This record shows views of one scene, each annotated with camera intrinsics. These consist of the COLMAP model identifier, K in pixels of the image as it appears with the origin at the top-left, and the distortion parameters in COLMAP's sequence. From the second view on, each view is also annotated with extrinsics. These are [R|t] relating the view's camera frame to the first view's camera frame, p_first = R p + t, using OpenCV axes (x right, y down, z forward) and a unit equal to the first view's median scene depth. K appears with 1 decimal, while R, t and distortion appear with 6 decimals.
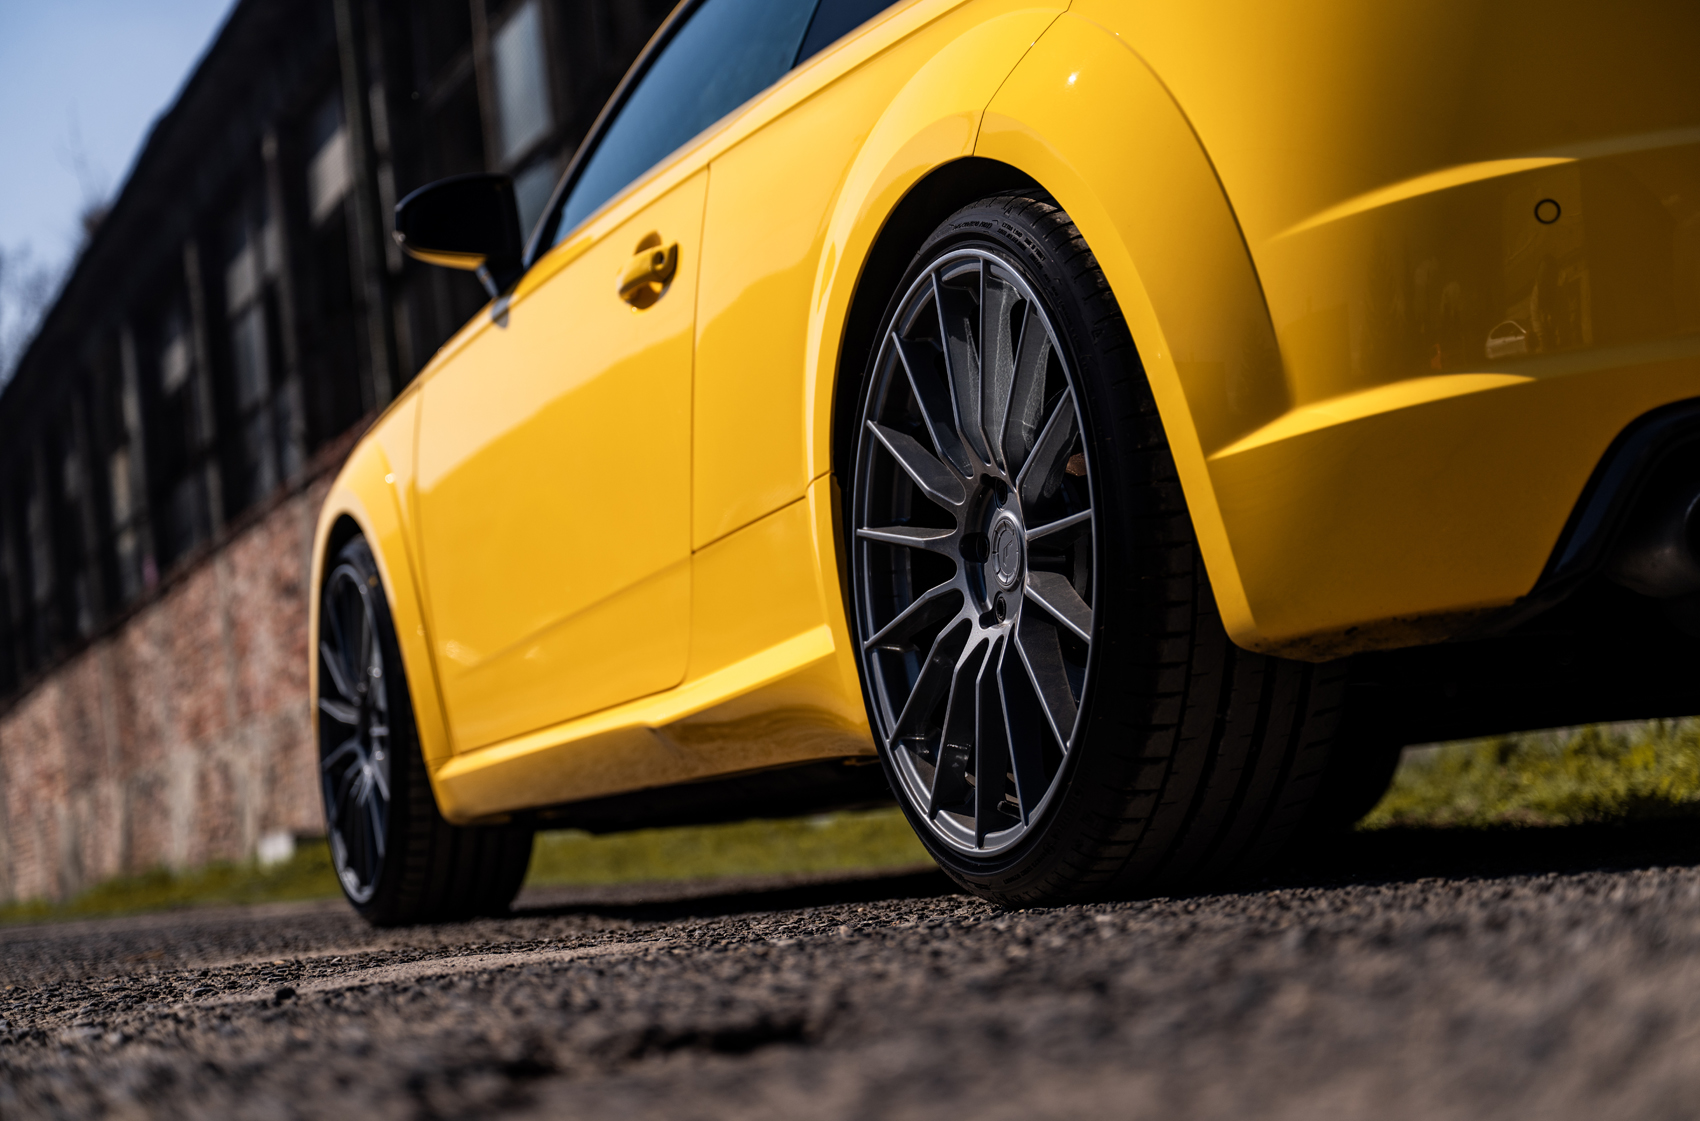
lens RADIAL K [[3231.1, 0, 849.3], [0, 3231.1, 556.4], [0, 0, 1]] dist [0.055748, 0.000000]
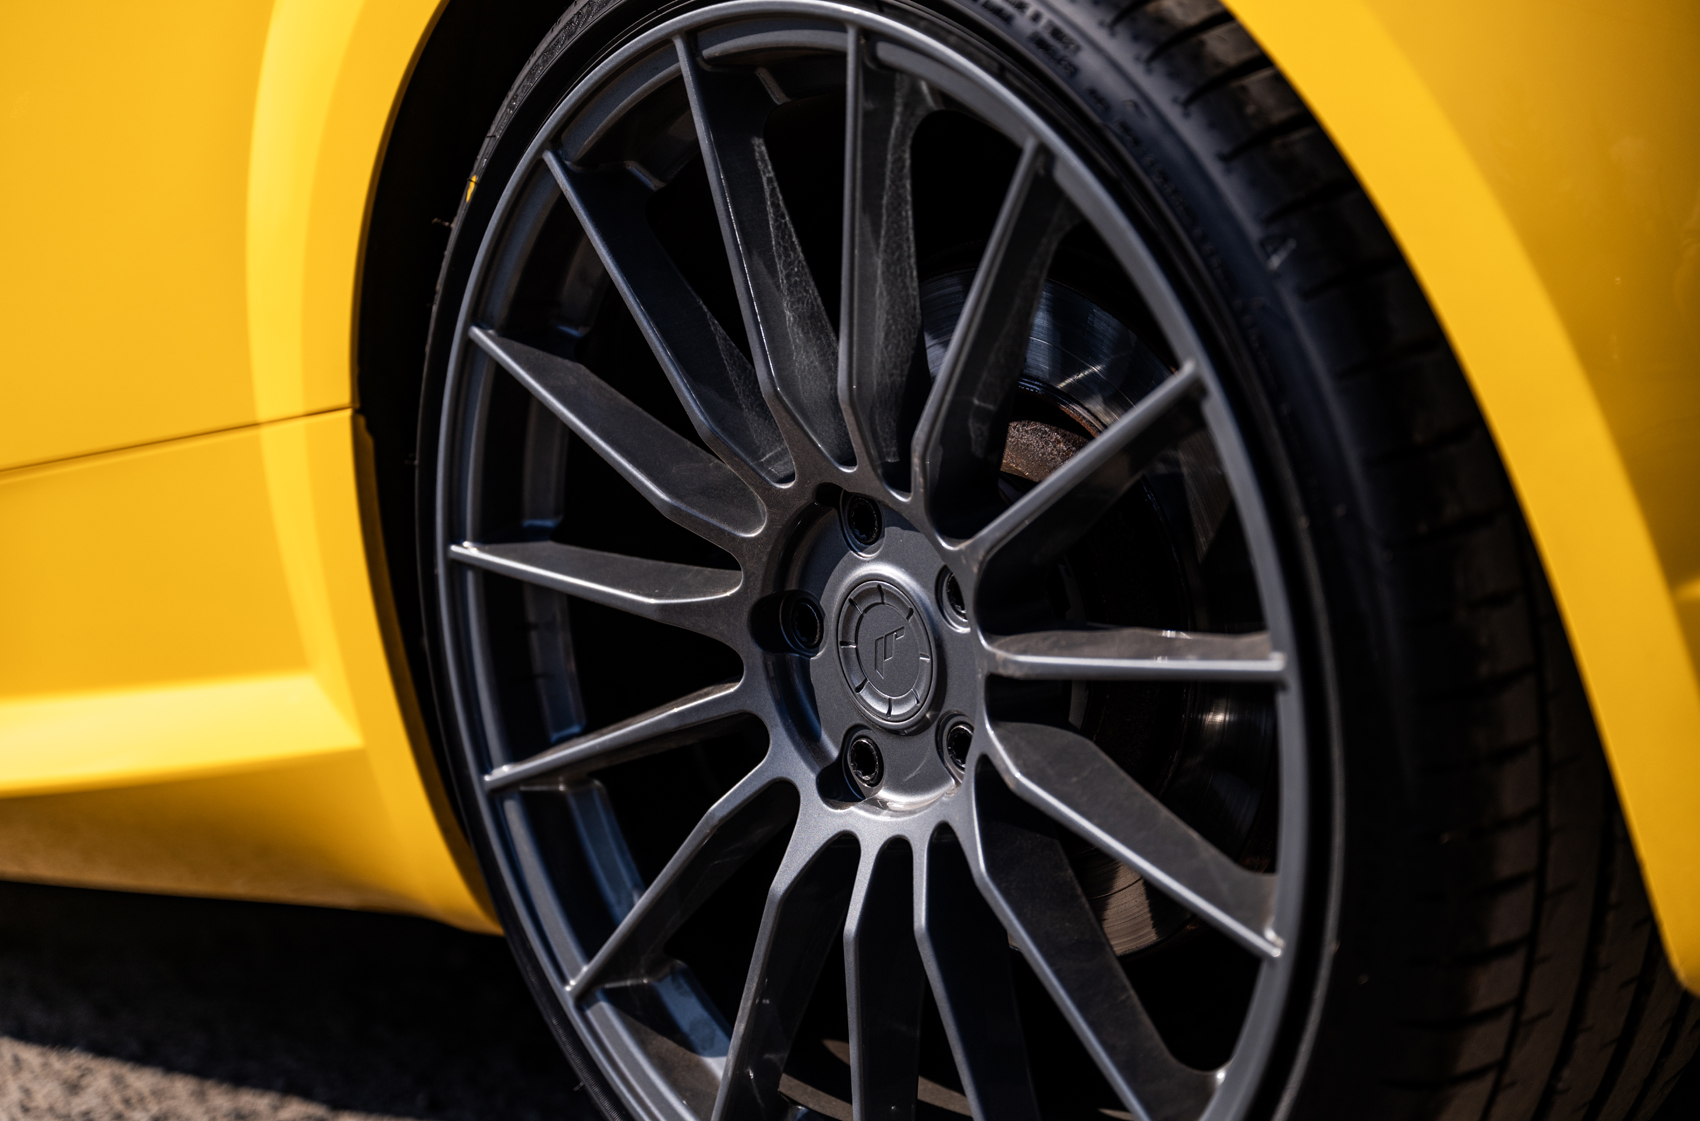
lens RADIAL K [[3576.9, 0, 849.6], [0, 3576.9, 567.9], [0, 0, 1]] dist [0.007897, 0.000000]
pose [[0.952641, -0.098245, 0.287788, -0.099706], [0.051148, 0.984658, 0.166833, -0.096155], [-0.299764, -0.144212, 0.943051, 0.515206]]
